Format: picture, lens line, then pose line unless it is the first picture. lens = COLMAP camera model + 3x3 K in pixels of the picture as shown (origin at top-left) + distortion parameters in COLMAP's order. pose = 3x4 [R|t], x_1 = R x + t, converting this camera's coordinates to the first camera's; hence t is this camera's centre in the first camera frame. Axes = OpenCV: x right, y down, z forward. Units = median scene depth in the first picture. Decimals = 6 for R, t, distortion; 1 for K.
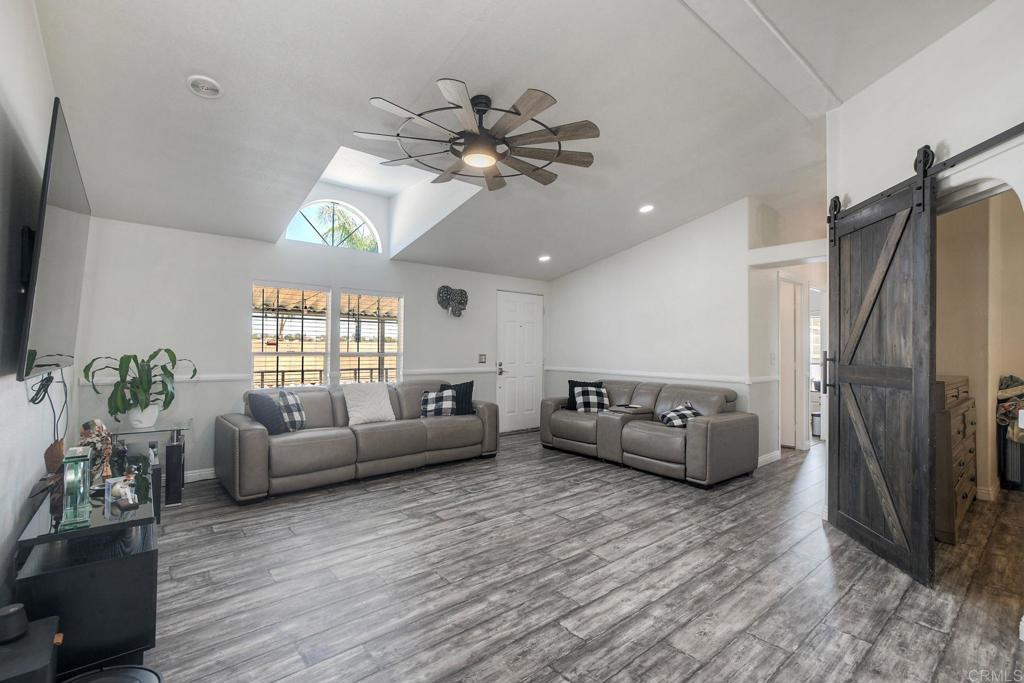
lens RADIAL K [[450.4, 0, 512.0], [0, 450.4, 341.5], [0, 0, 1]] dist [0.001715, 0.000151]
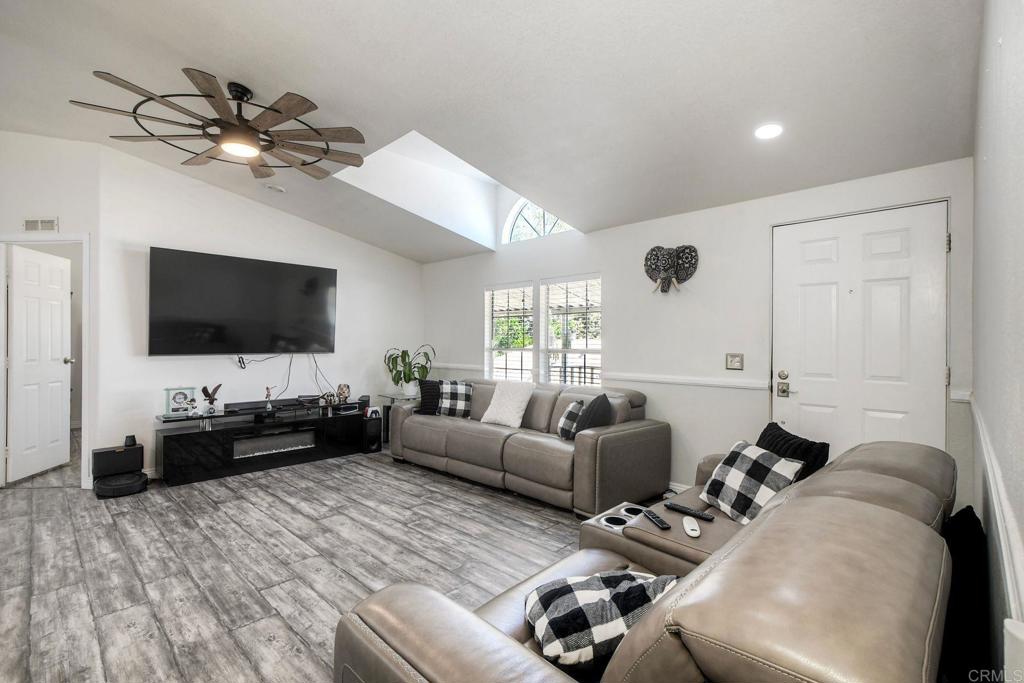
lens RADIAL K [[461.4, 0, 519.9], [0, 461.4, 338.4], [0, 0, 1]] dist [0.001271, 0.001163]
pose [[0.126503, -0.018276, -0.991798, 0.832063], [0.014001, 0.999764, -0.016637, 0.028192], [0.991867, -0.011782, 0.126729, 1.226563]]
